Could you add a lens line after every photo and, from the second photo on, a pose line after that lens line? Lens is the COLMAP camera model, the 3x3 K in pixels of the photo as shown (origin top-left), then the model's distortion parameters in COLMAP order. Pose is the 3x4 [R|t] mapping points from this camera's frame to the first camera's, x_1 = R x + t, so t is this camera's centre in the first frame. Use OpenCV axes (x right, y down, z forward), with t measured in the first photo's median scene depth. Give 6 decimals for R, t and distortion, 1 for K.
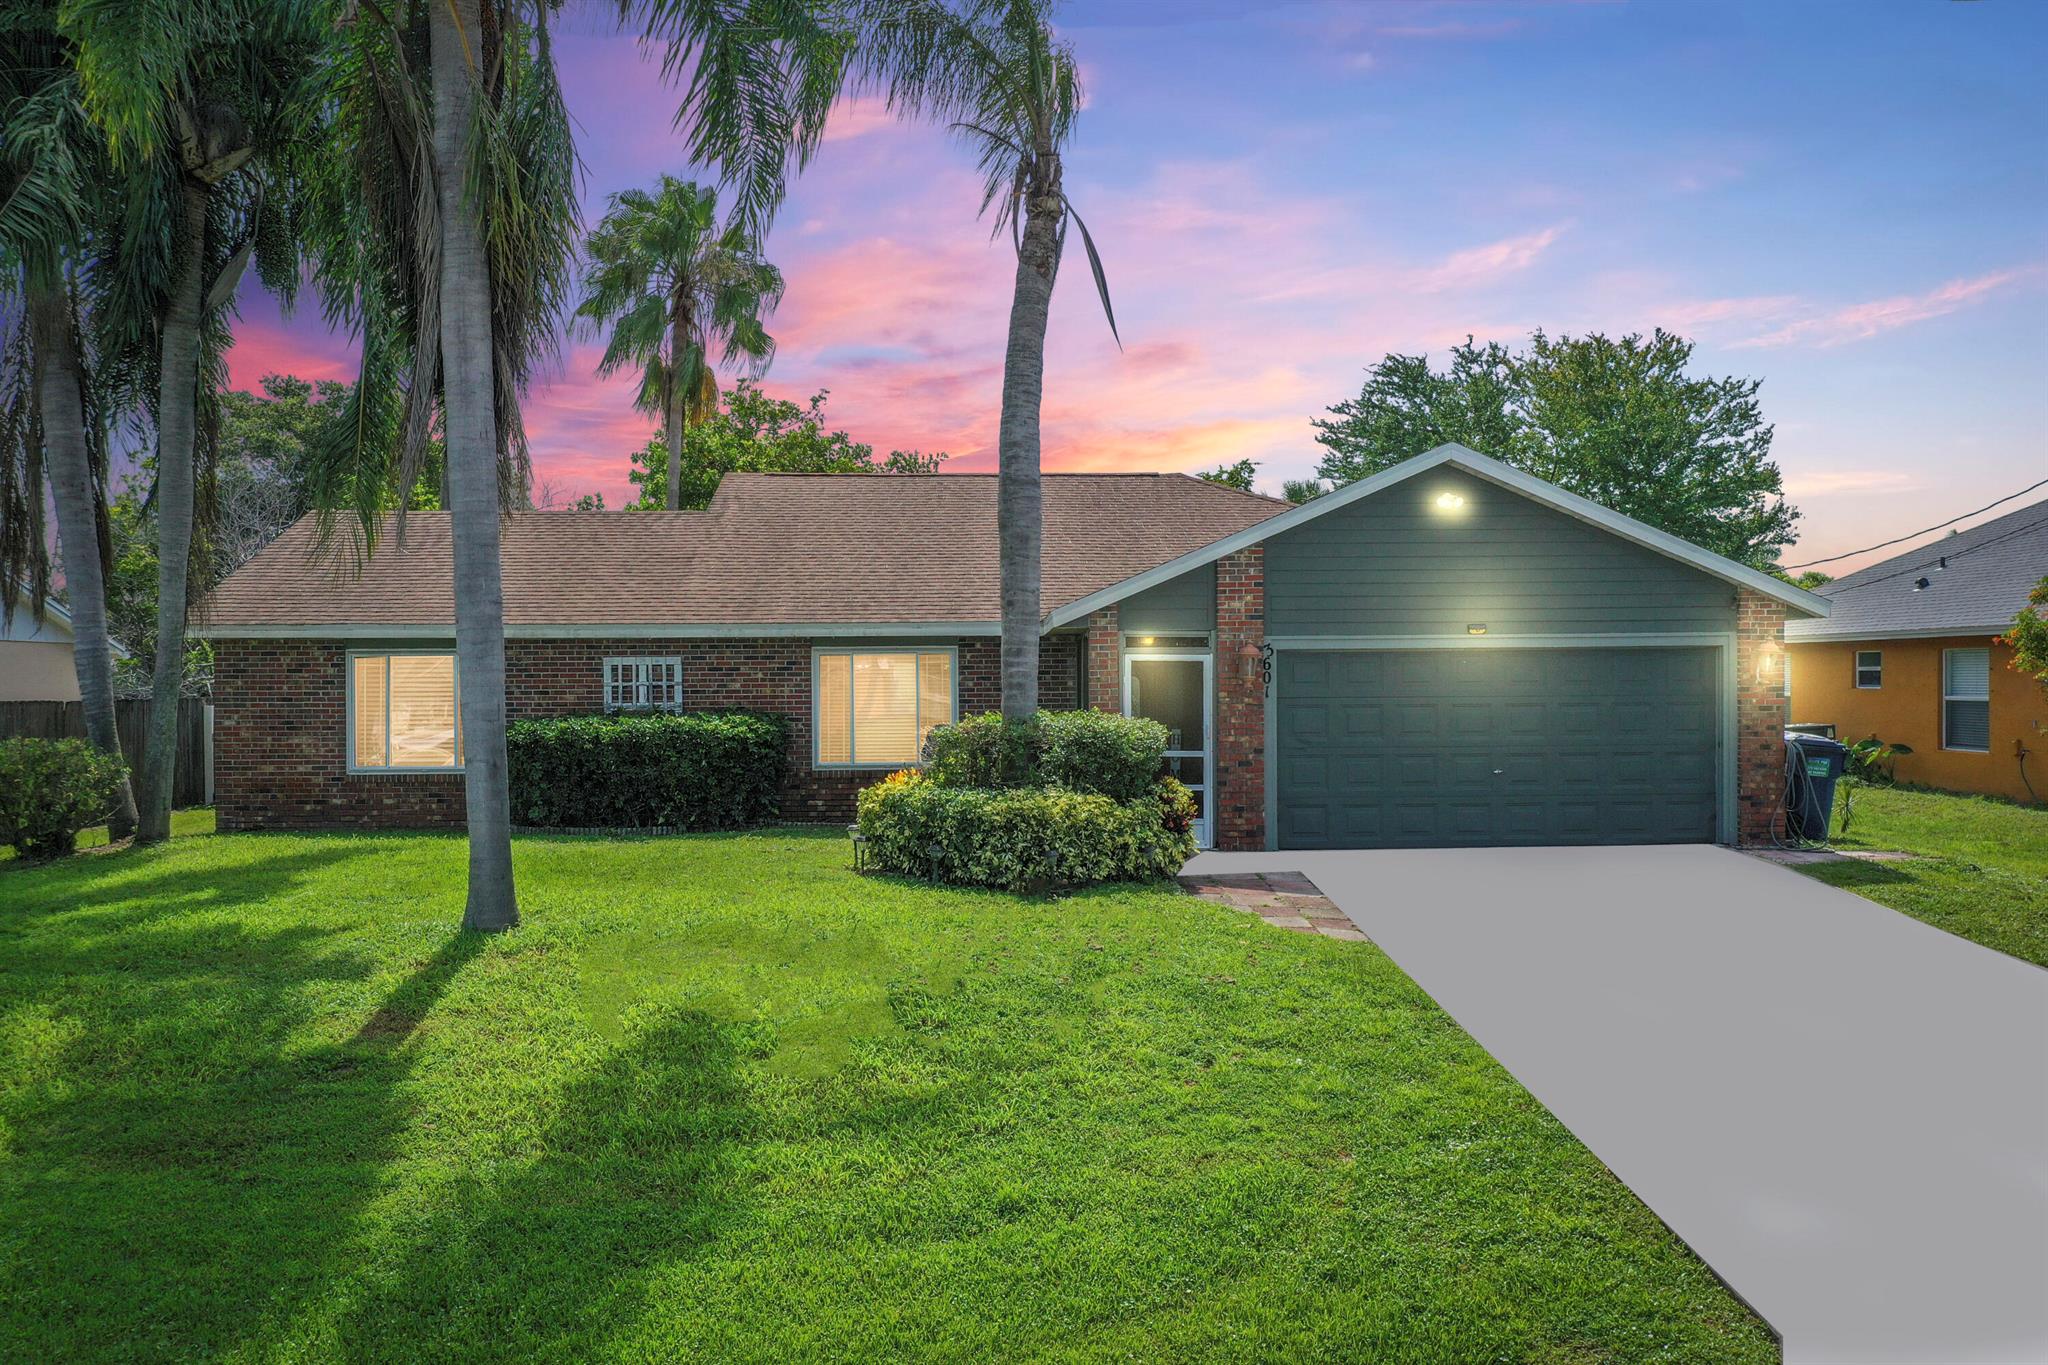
lens RADIAL K [[1589.0, 0, 1024.0], [0, 1589.0, 682.5], [0, 0, 1]] dist [0.044655, -0.001505]
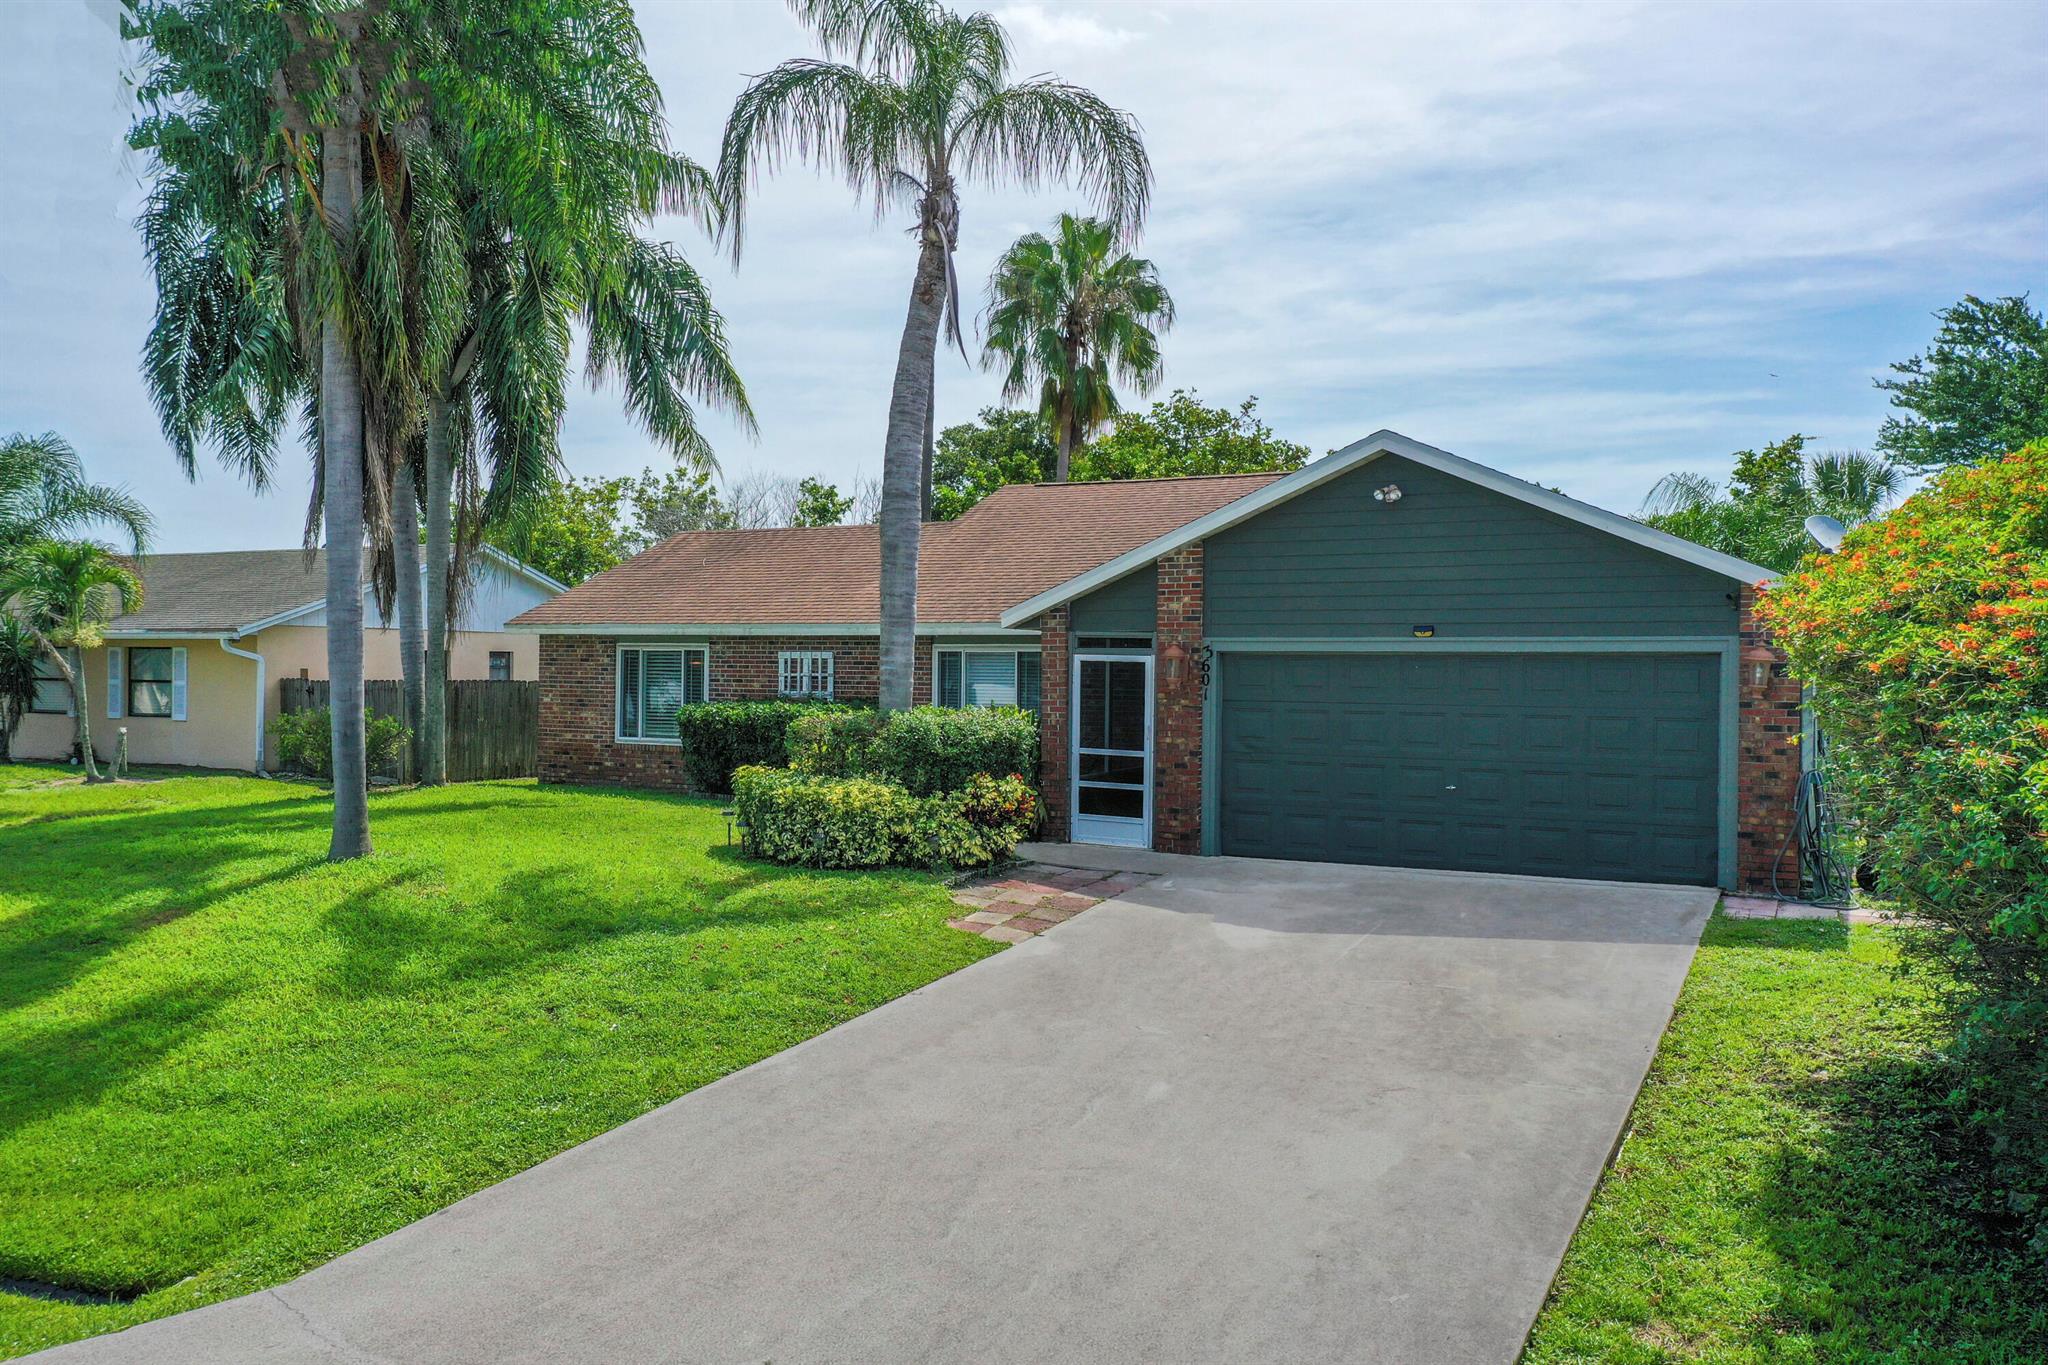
lens RADIAL K [[1542.4, 0, 1019.6], [0, 1542.4, 647.5], [0, 0, 1]] dist [0.050045, 0.001267]
pose [[0.872377, 0.008832, -0.488754, 0.493238], [-0.016779, 0.999789, -0.011883, -0.009159], [0.488546, 0.018567, 0.872341, 0.101211]]
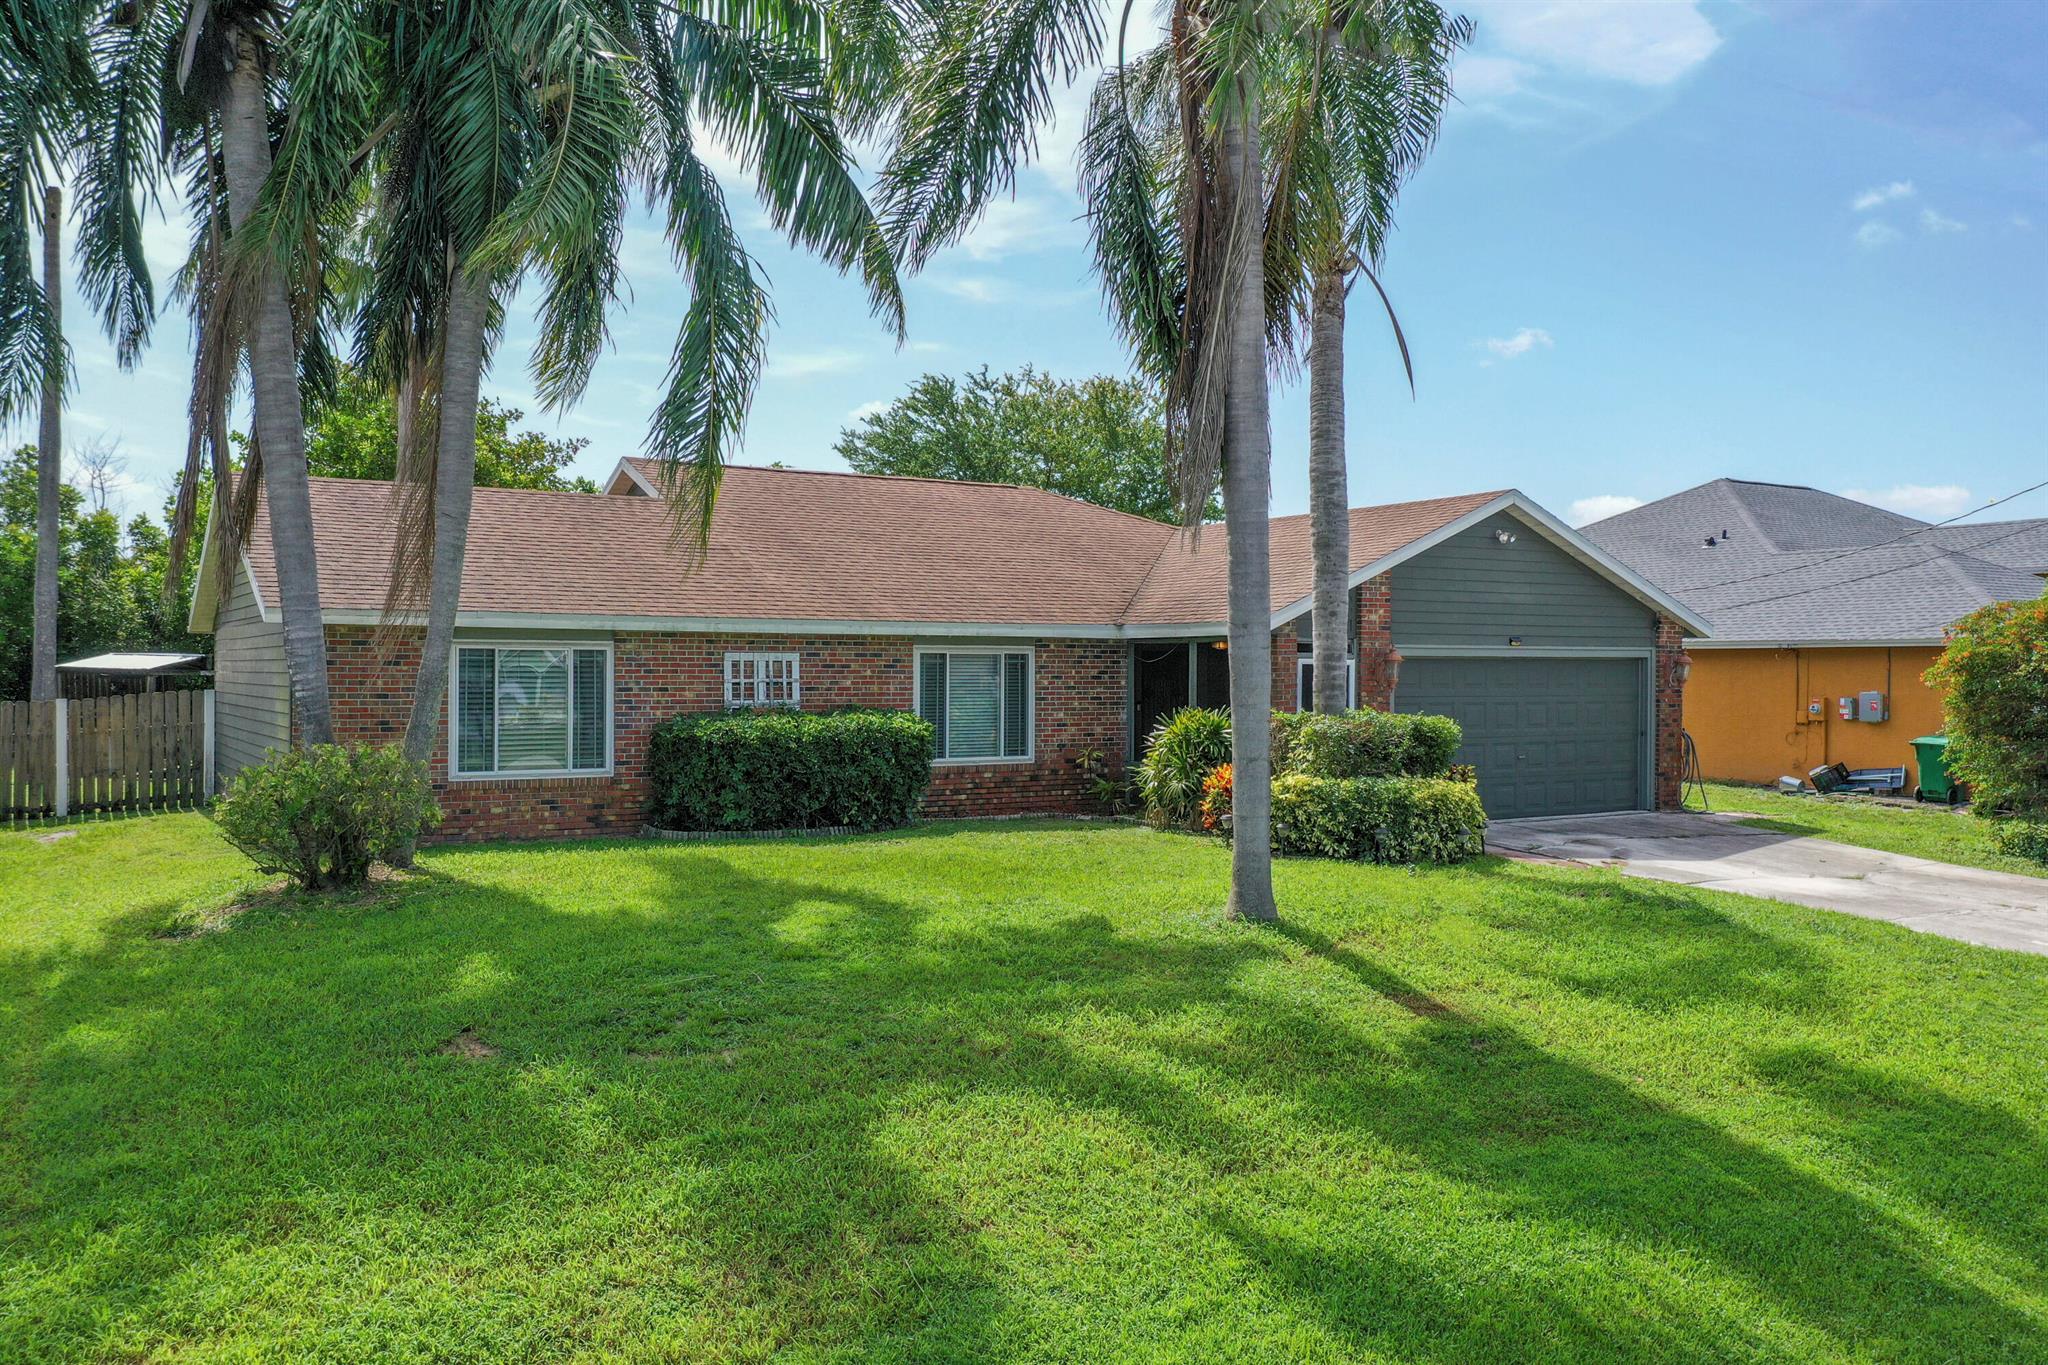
lens RADIAL K [[1585.5, 0, 966.8], [0, 1585.5, 683.1], [0, 0, 1]] dist [0.003630, 0.000234]
pose [[0.883391, 0.005550, 0.468605, -0.637288], [-0.007613, 0.999968, 0.002508, -0.001051], [-0.468576, -0.005783, 0.883404, 0.105037]]
